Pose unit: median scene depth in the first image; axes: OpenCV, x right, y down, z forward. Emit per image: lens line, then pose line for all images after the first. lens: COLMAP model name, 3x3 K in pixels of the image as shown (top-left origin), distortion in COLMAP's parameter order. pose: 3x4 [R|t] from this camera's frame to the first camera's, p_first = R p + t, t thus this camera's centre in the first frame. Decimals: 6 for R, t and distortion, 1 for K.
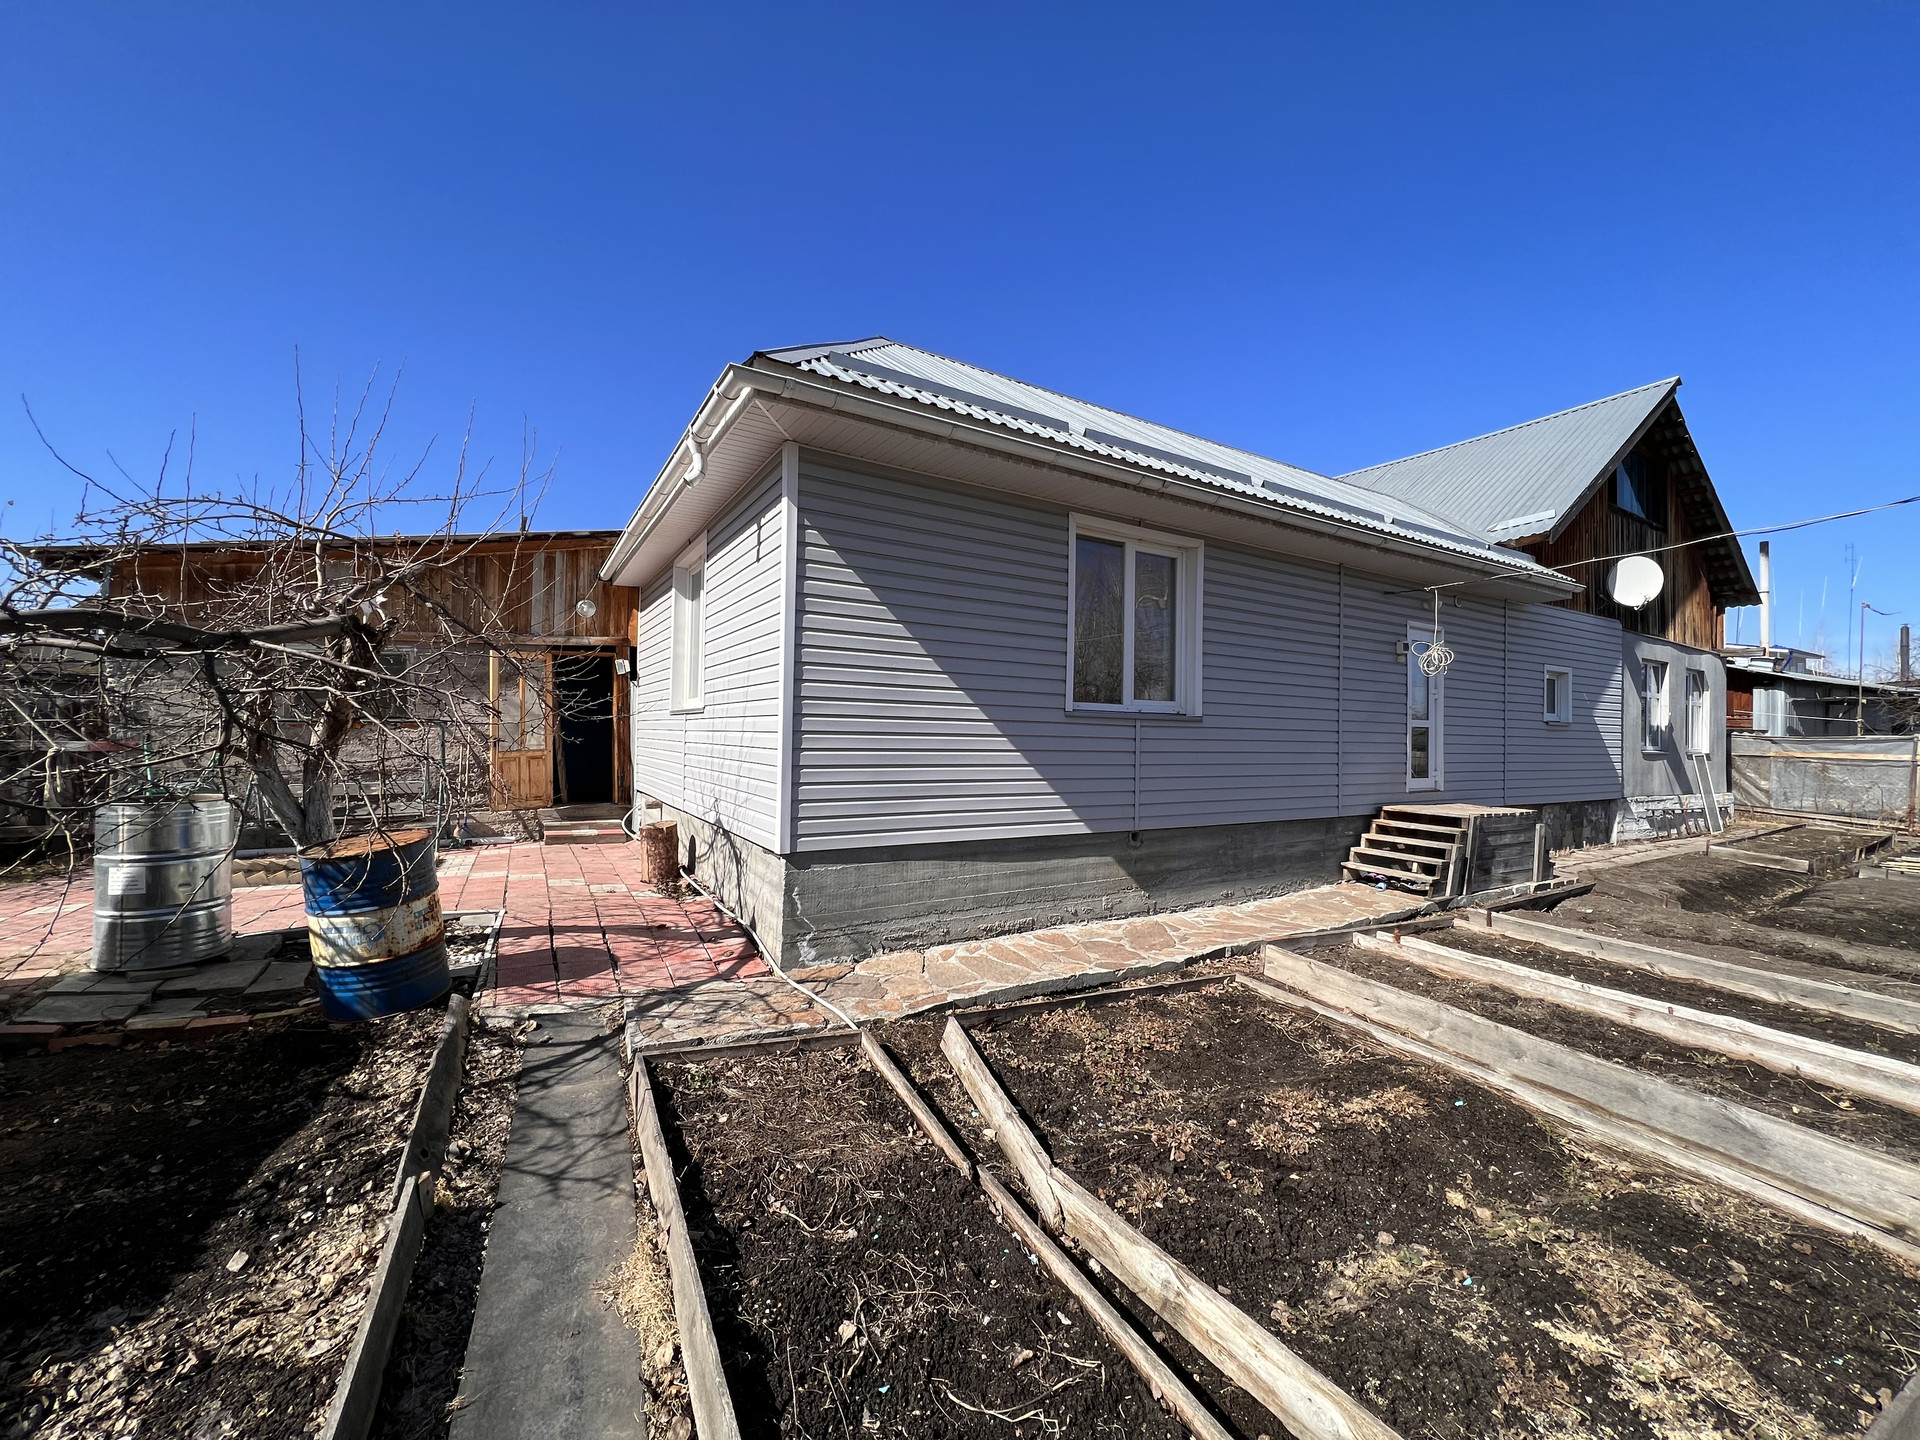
lens RADIAL K [[767.5, 0, 960.9], [0, 767.5, 729.6], [0, 0, 1]] dist [-0.005560, 0.001050]
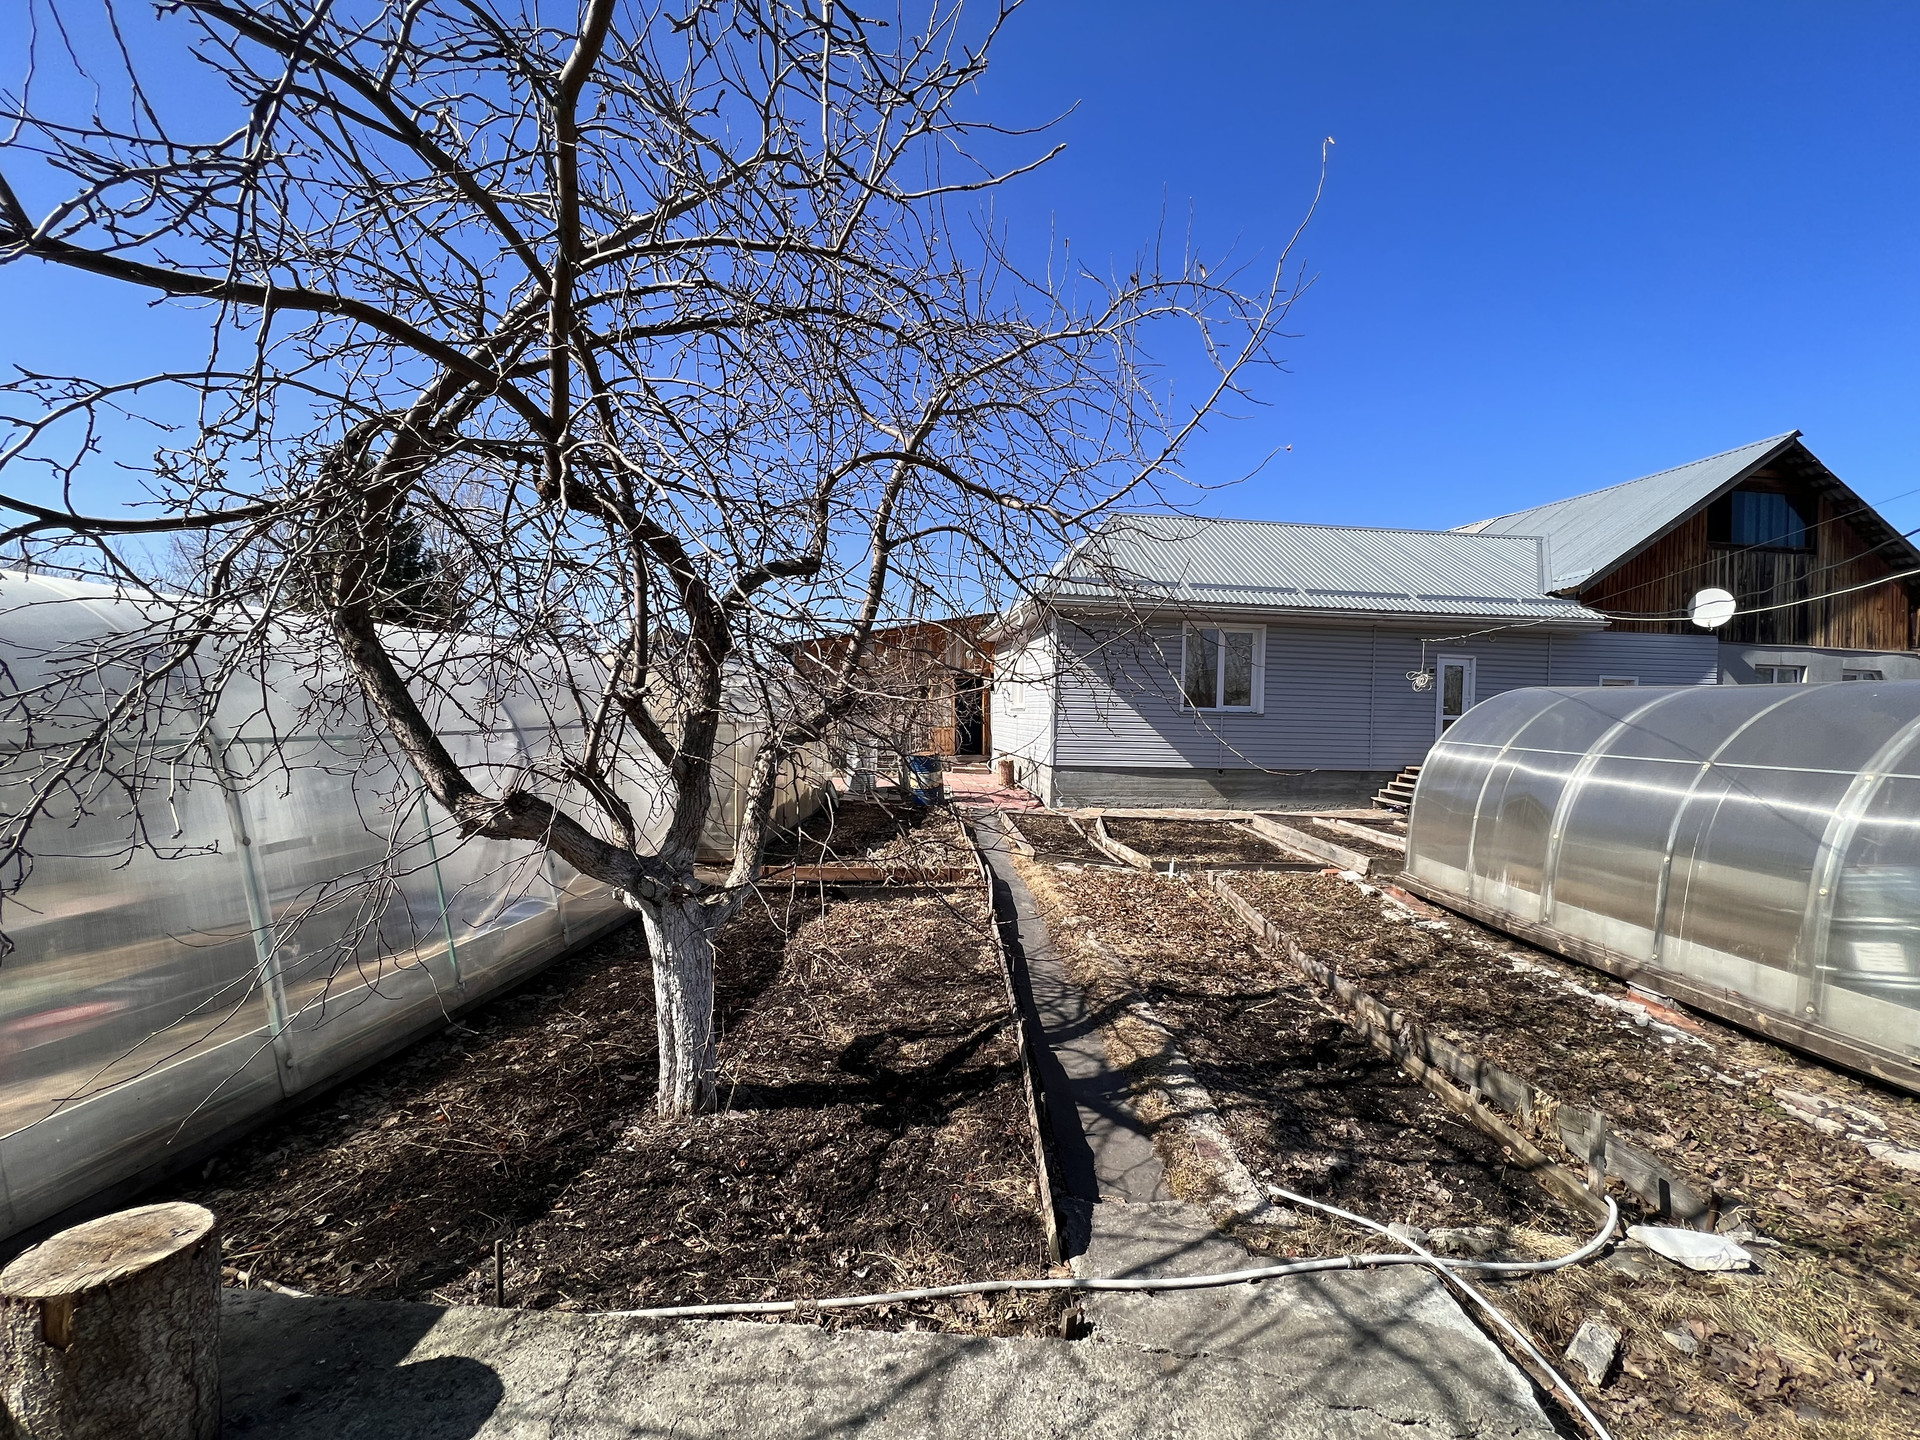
lens RADIAL K [[767.5, 0, 957.5], [0, 767.5, 715.1], [0, 0, 1]] dist [-0.005560, 0.001050]
pose [[0.909926, 0.008000, -0.414693, 0.365036], [-0.005733, 0.999961, 0.006711, -0.019663], [0.414731, -0.003729, 0.909937, -0.989001]]
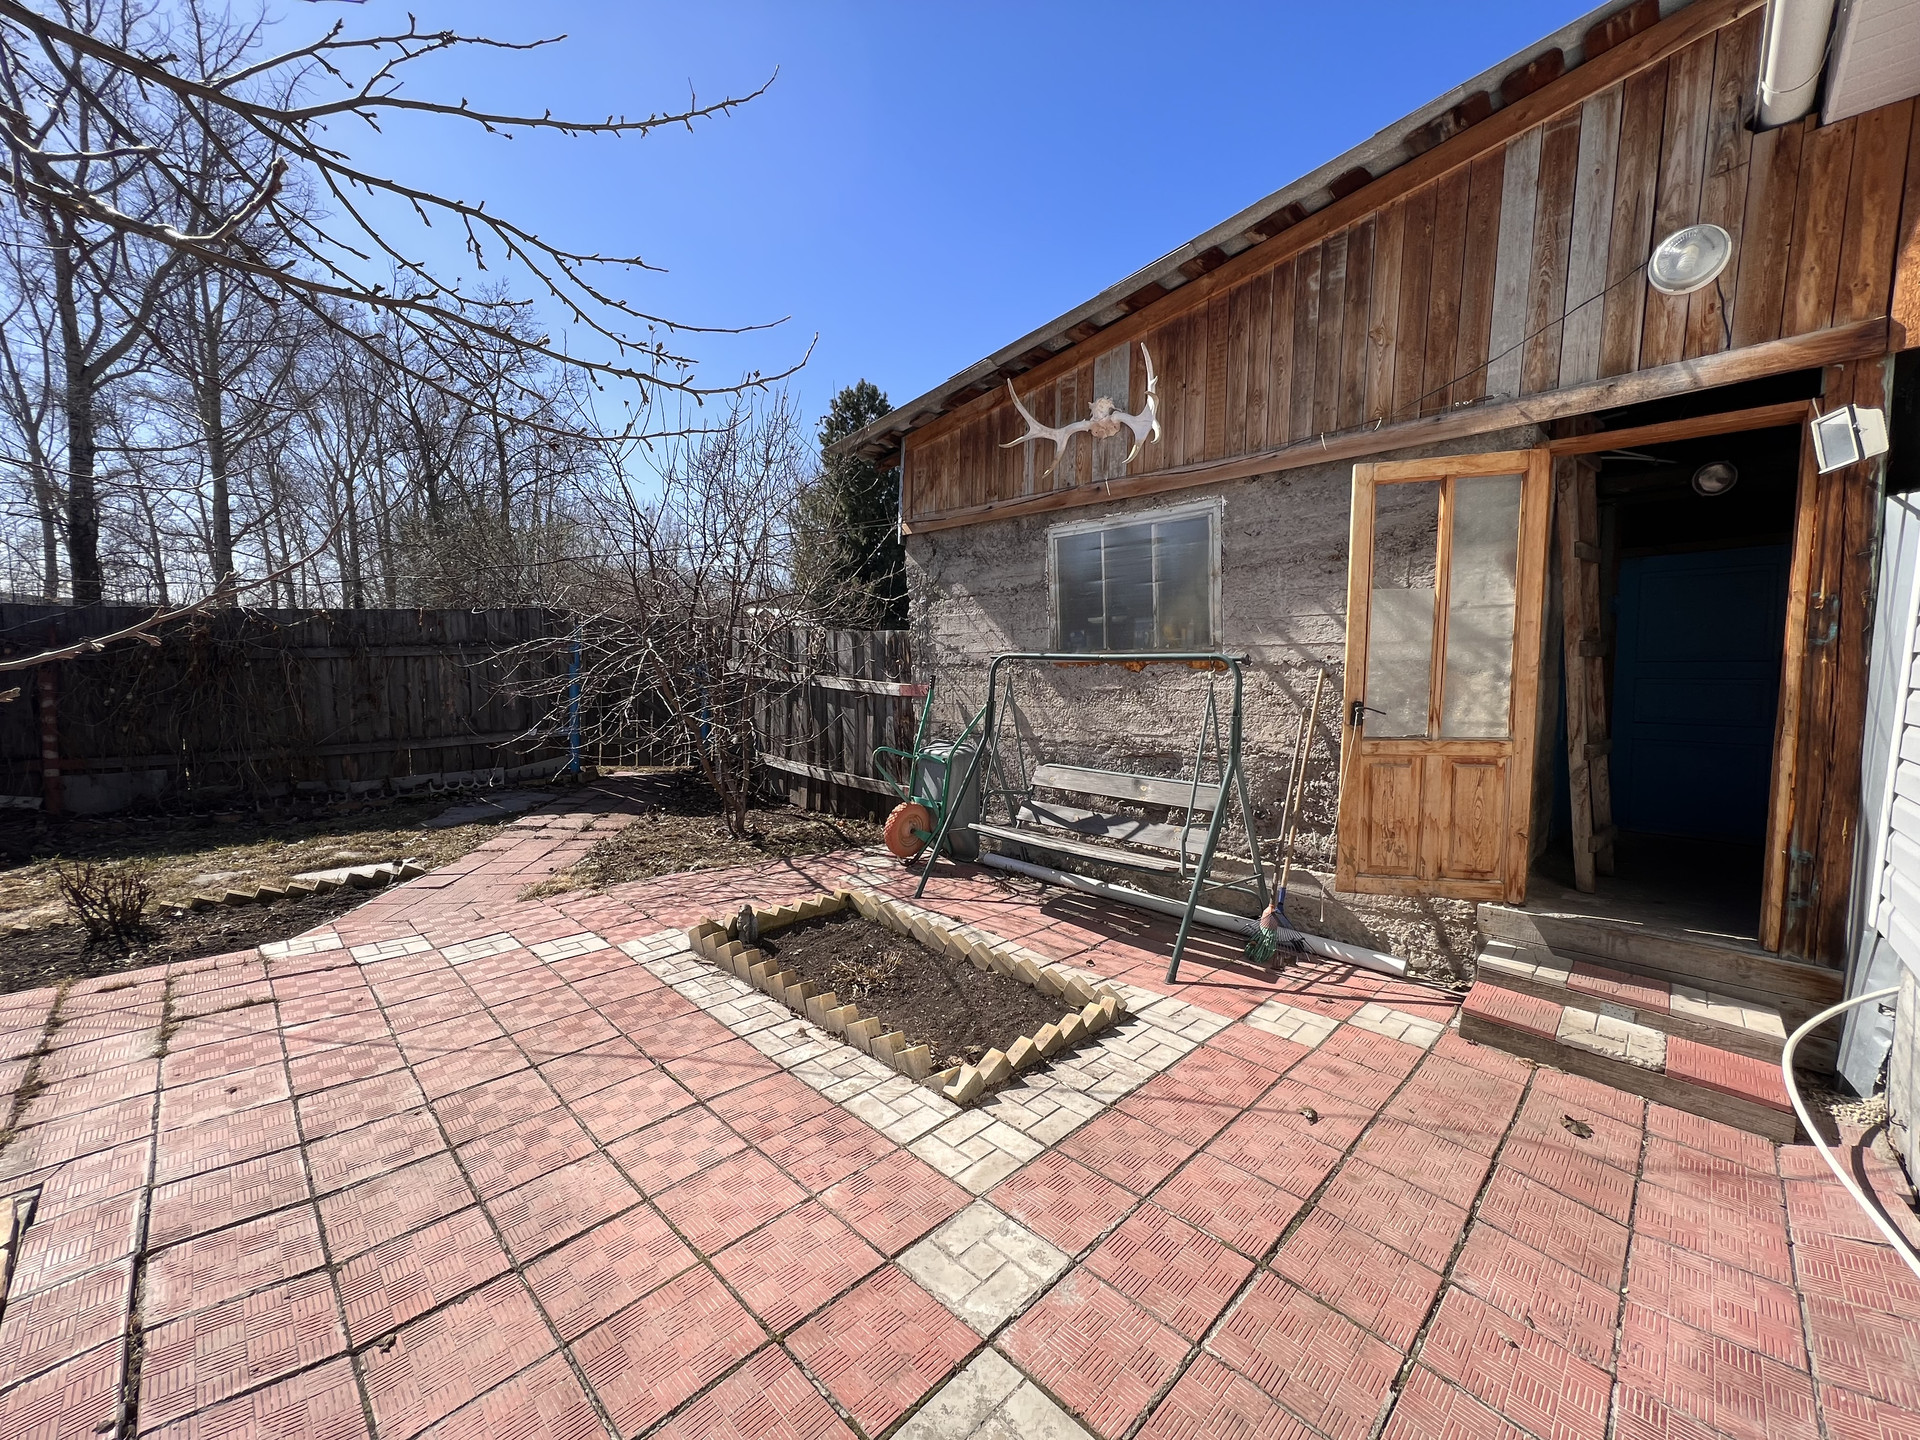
lens RADIAL K [[767.5, 0, 962.1], [0, 767.5, 718.3], [0, 0, 1]] dist [-0.005560, 0.001050]
pose [[0.261820, 0.075876, -0.962129, -0.321385], [-0.014758, 0.997103, 0.074618, -0.006141], [0.965004, -0.005337, 0.262181, 0.777800]]
